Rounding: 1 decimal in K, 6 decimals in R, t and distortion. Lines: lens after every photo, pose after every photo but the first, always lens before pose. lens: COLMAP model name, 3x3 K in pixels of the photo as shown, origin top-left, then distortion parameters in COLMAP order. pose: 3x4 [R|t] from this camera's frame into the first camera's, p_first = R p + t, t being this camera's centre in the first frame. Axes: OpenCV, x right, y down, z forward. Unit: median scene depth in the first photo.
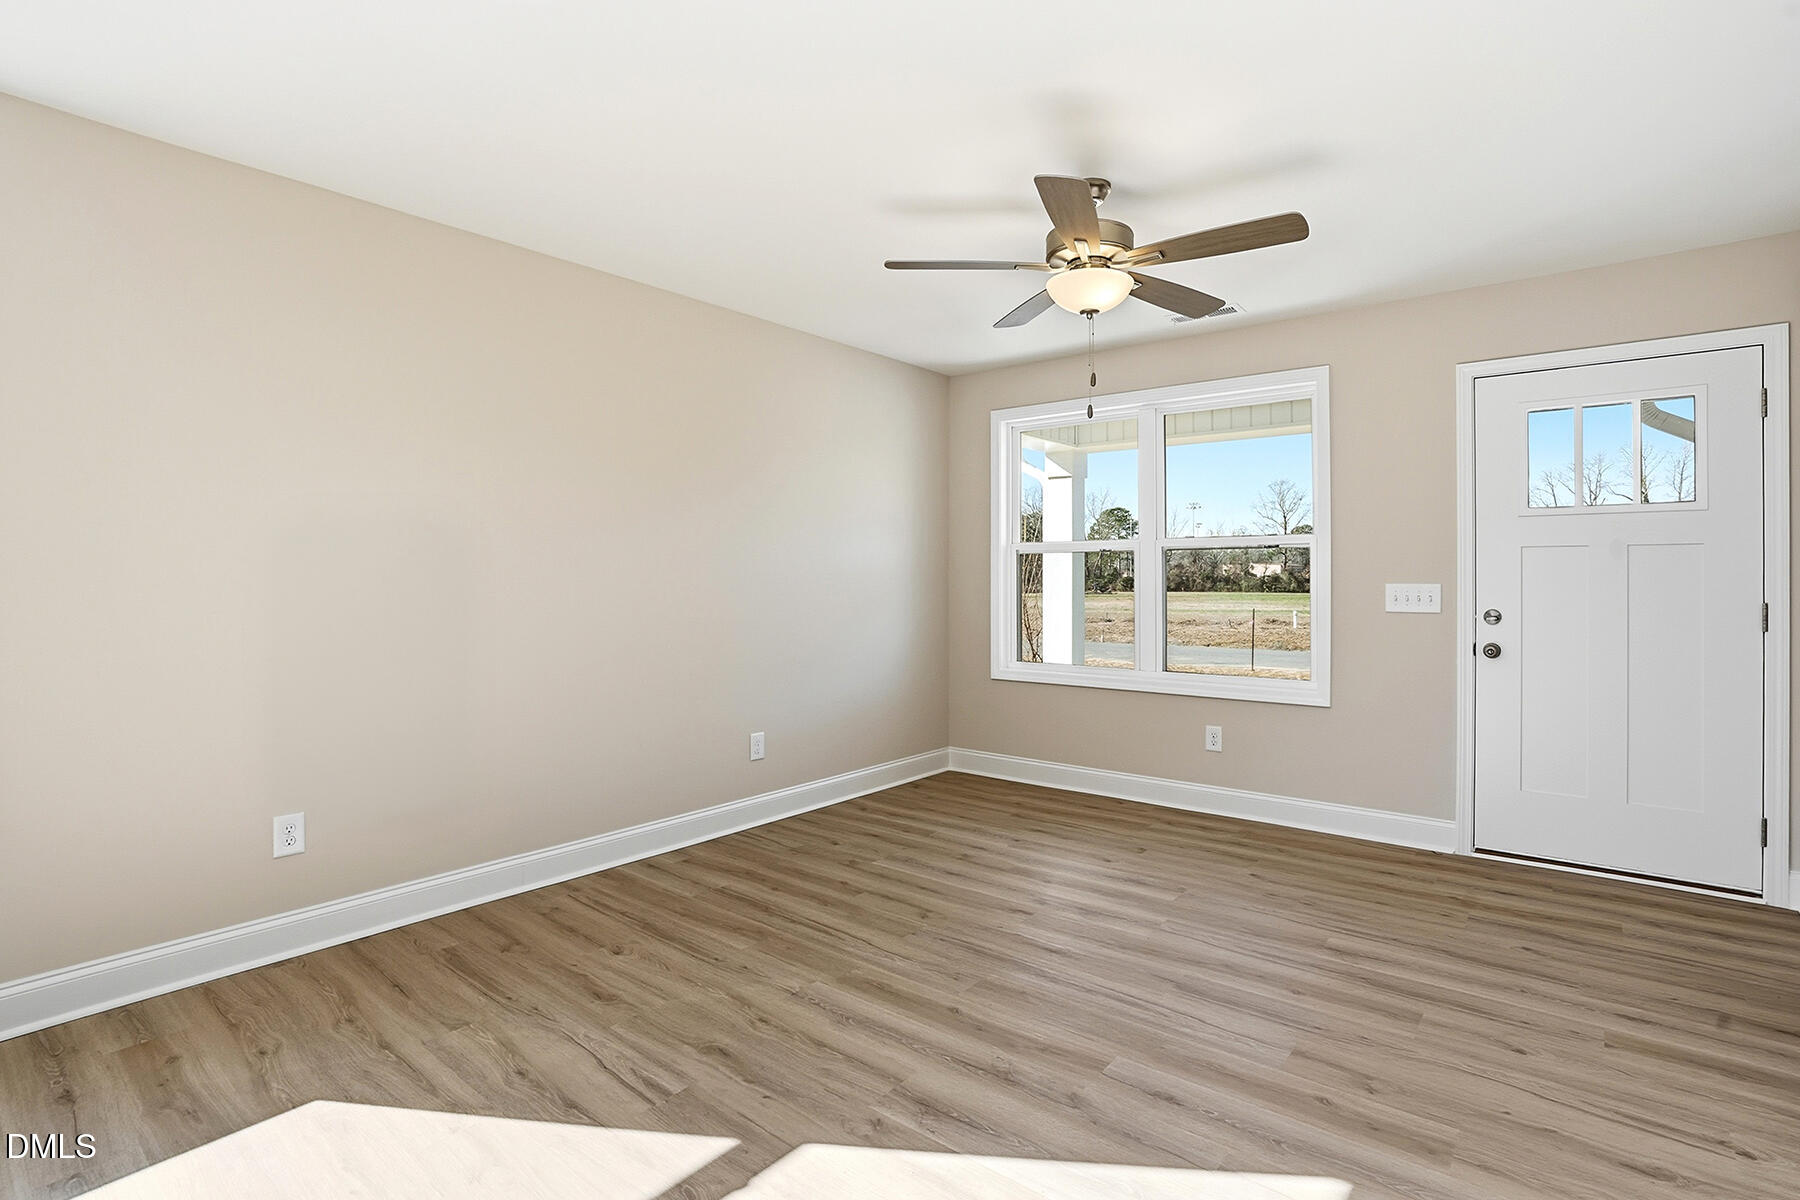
lens RADIAL K [[853.4, 0, 893.1], [0, 853.4, 584.4], [0, 0, 1]] dist [-0.045570, 0.018203]
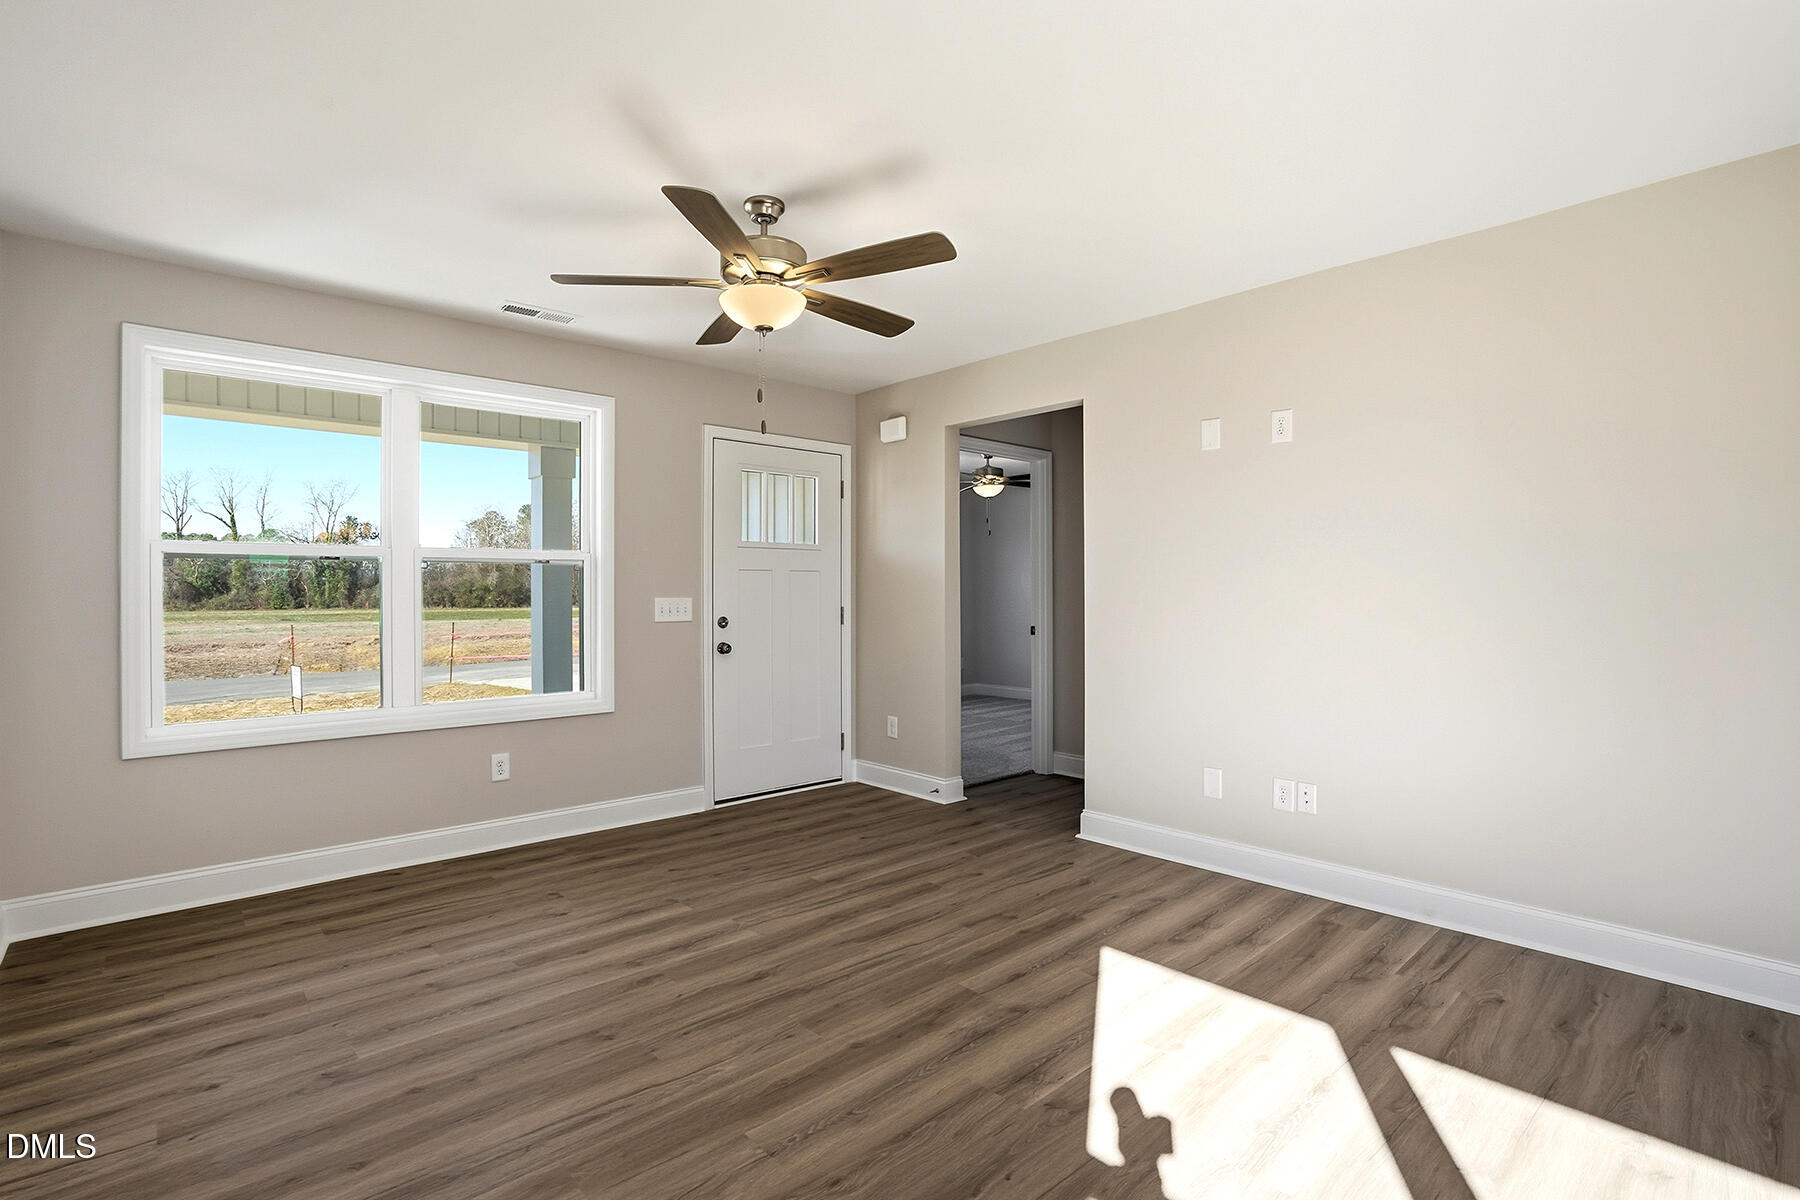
lens RADIAL K [[853.4, 0, 893.1], [0, 853.4, 584.4], [0, 0, 1]] dist [-0.045570, 0.018203]
pose [[0.141720, 0.013248, 0.989818, -0.602768], [0.006467, 0.999877, -0.014308, -0.000373], [-0.989886, 0.008429, 0.141617, 0.570393]]
